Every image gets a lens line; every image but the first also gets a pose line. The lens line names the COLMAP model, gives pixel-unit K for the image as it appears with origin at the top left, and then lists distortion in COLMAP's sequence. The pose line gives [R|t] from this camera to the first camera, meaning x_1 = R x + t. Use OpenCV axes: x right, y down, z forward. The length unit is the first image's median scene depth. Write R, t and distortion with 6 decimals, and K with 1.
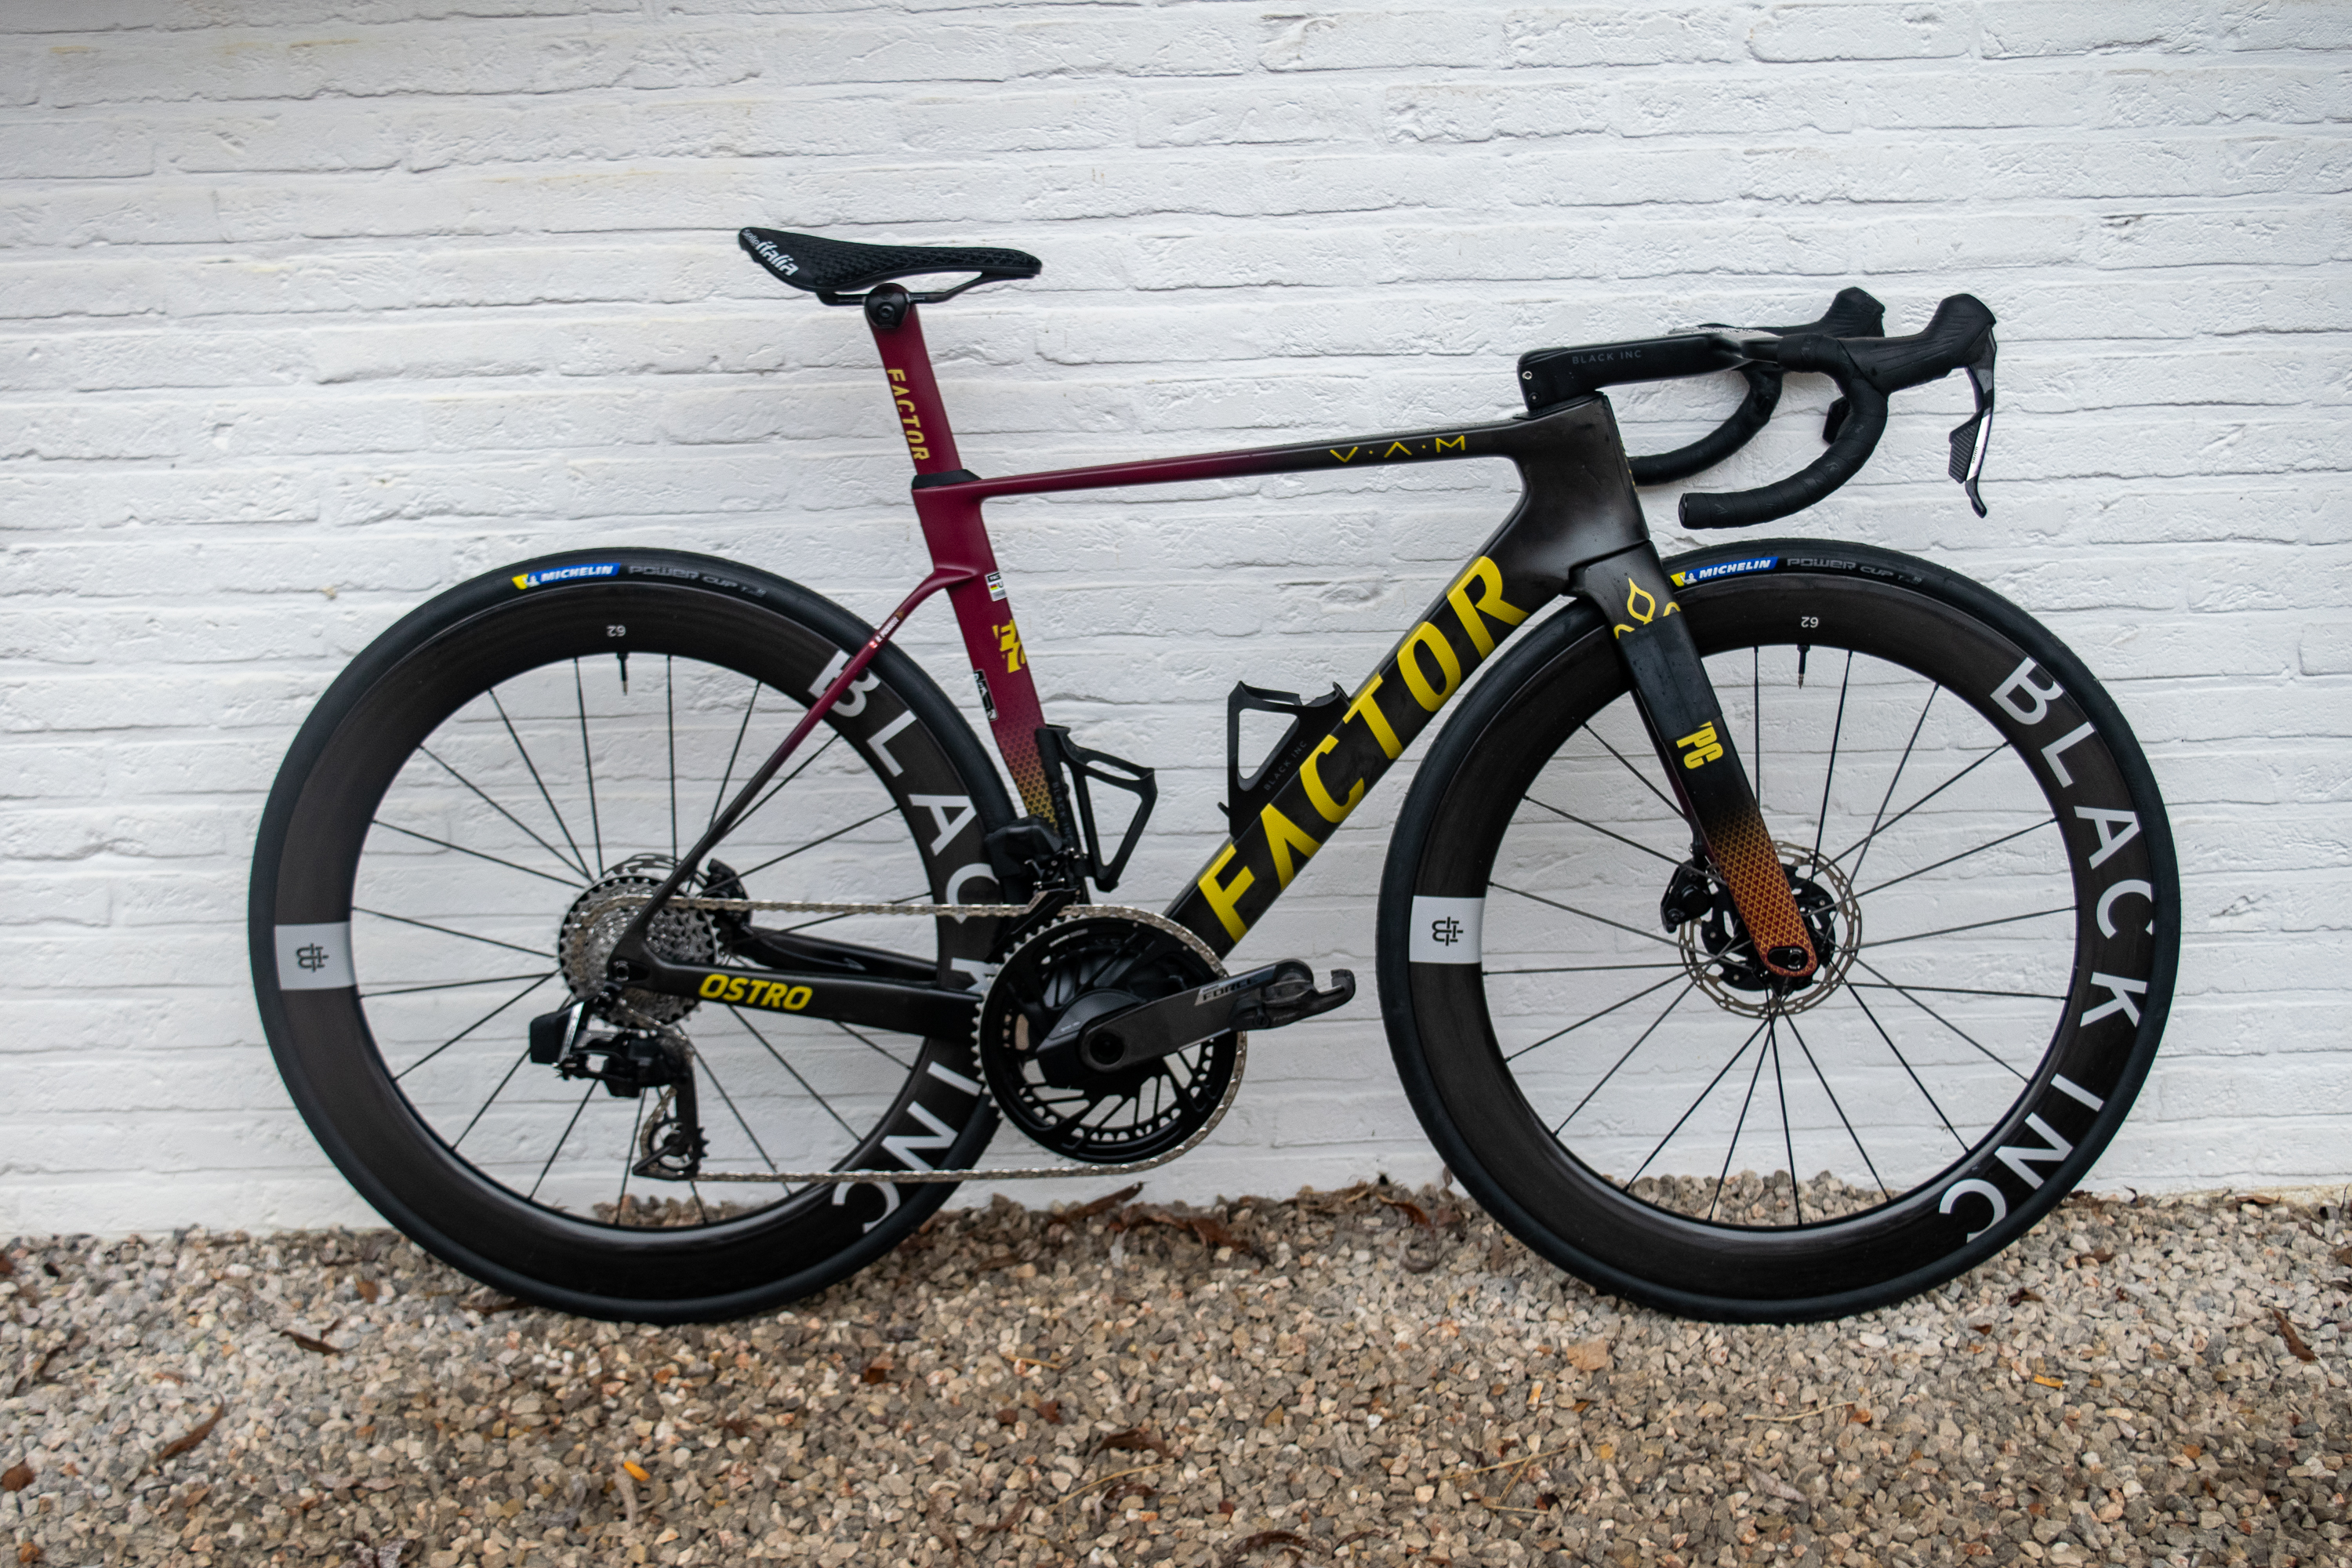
lens RADIAL K [[3030.3, 0, 1176.3], [0, 3030.3, 781.3], [0, 0, 1]] dist [0.008140, 0.000000]
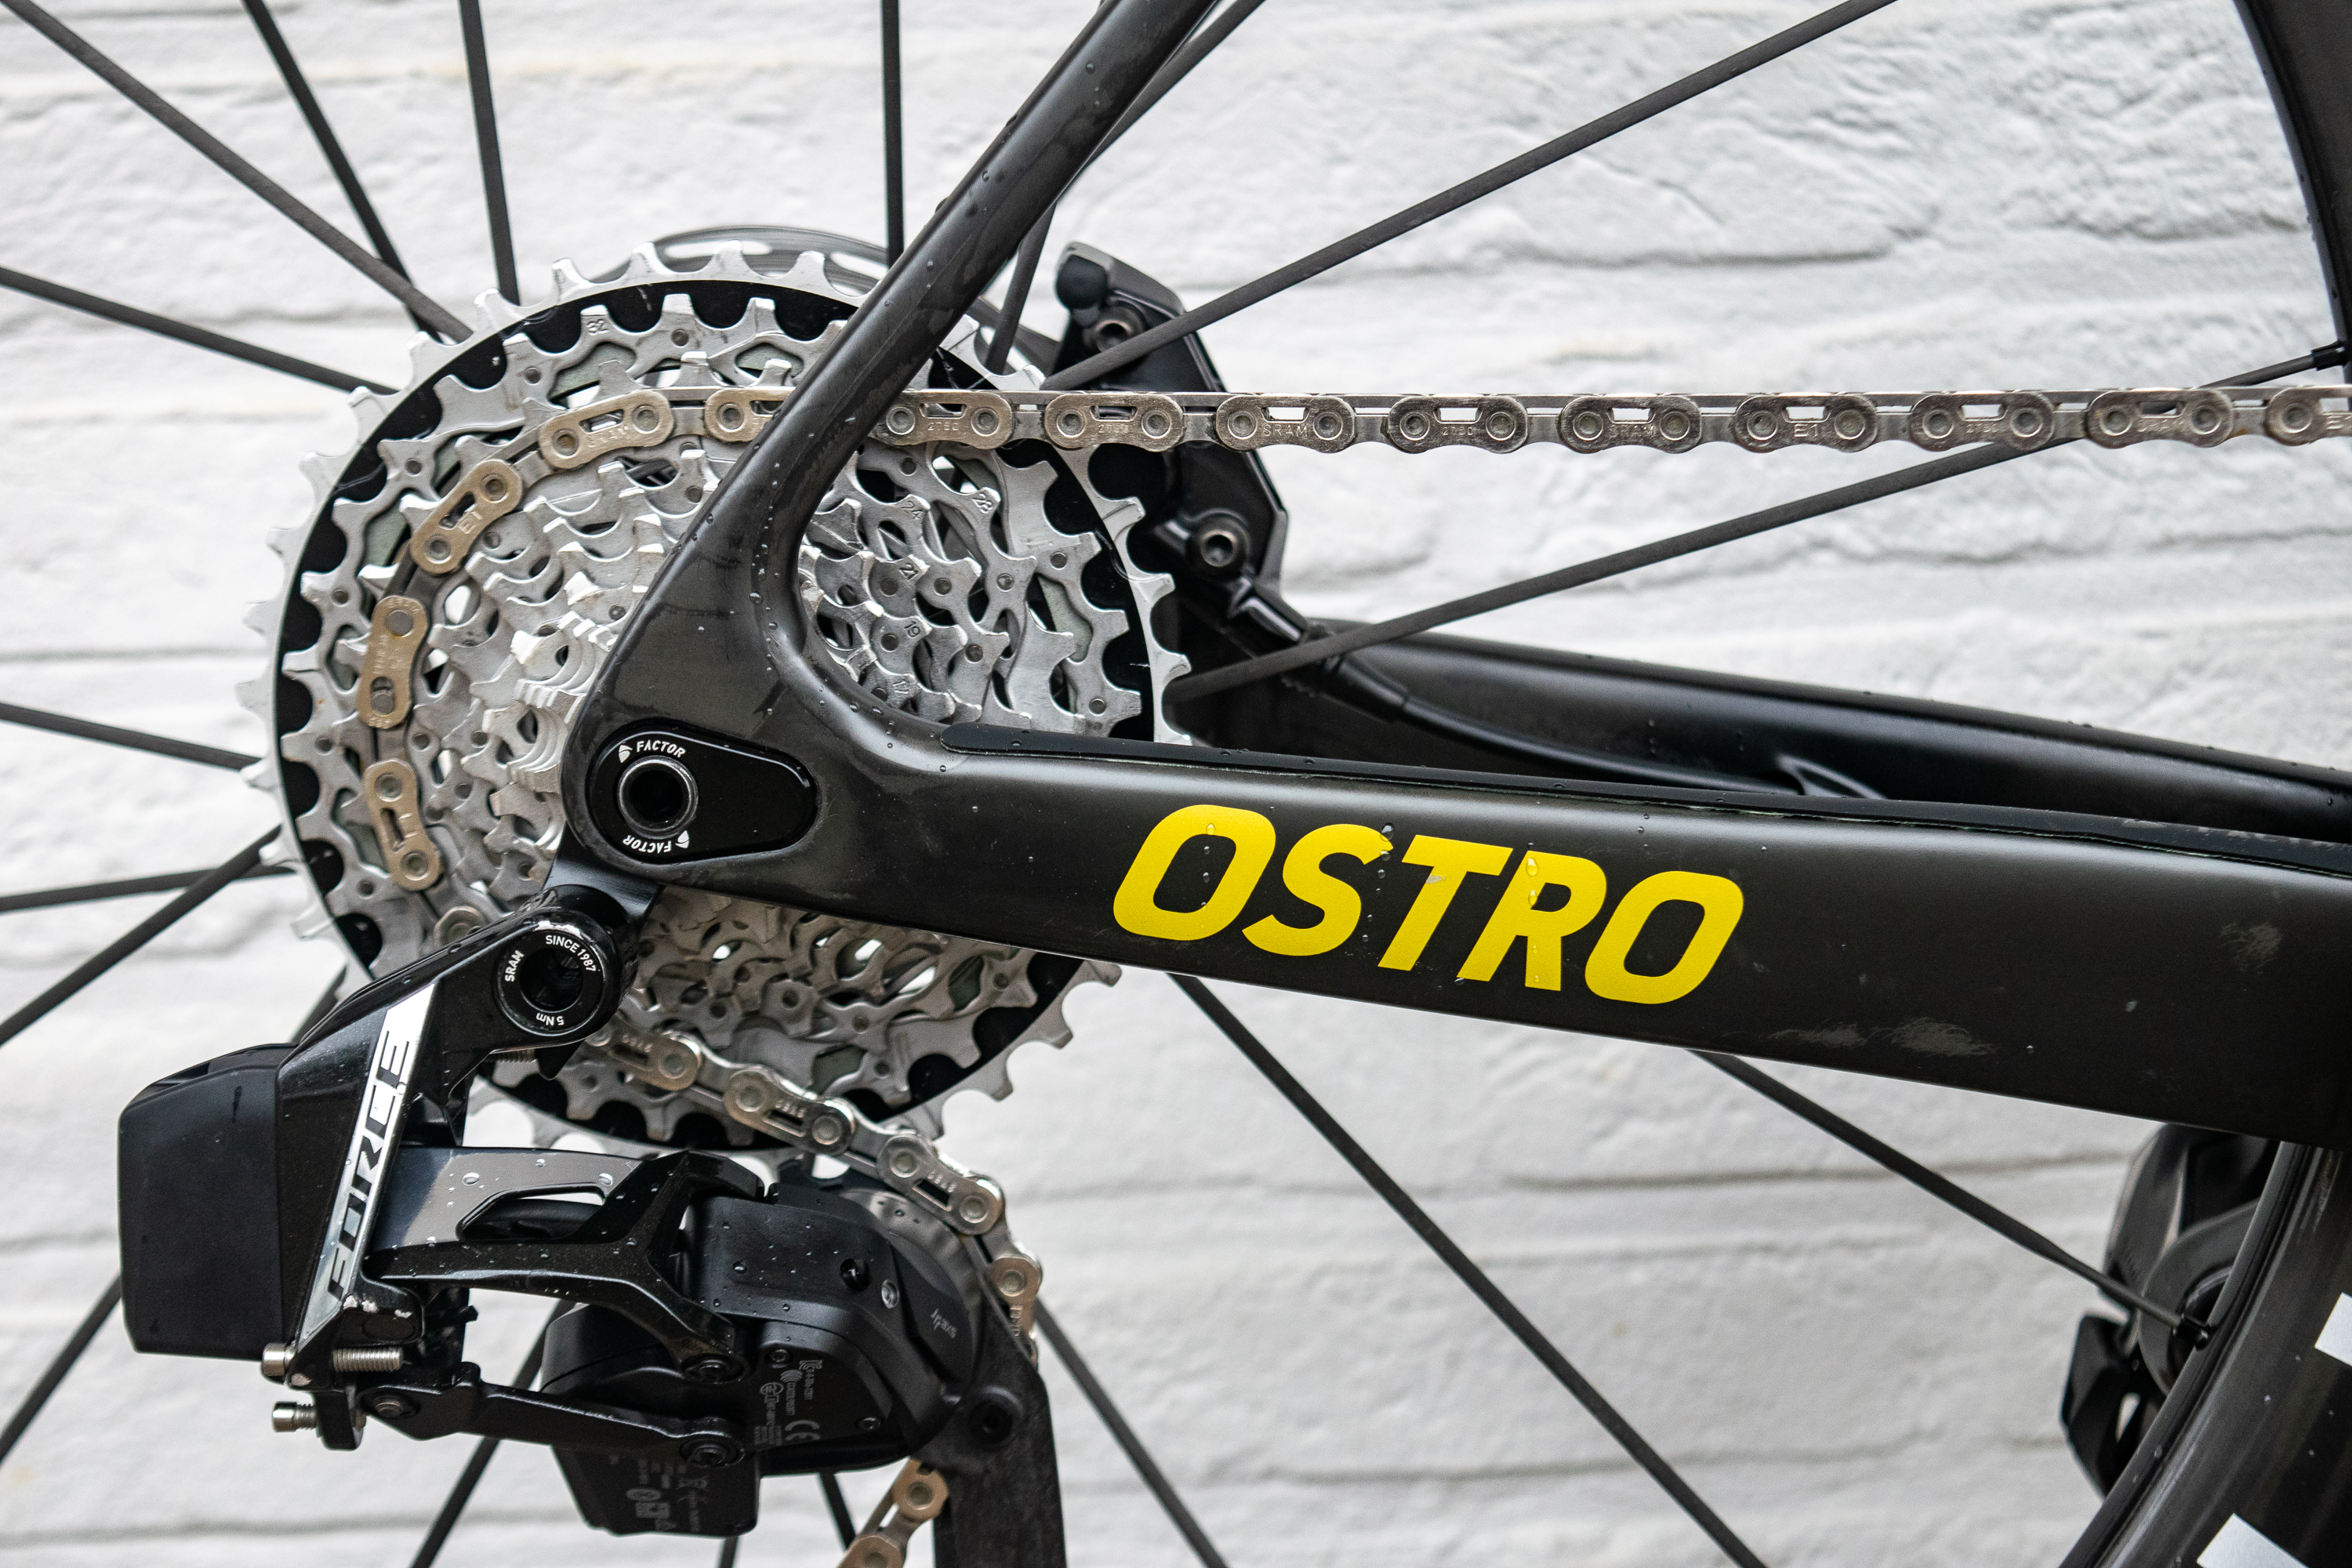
lens RADIAL K [[5602.1, 0, 1175.8], [0, 5602.1, 785.4], [0, 0, 1]] dist [-0.030964, 0.000000]
pose [[0.999600, -0.024174, -0.014657, -0.146773], [0.023986, 0.999629, -0.012911, 0.065704], [0.014964, 0.012554, 0.999809, 0.673797]]
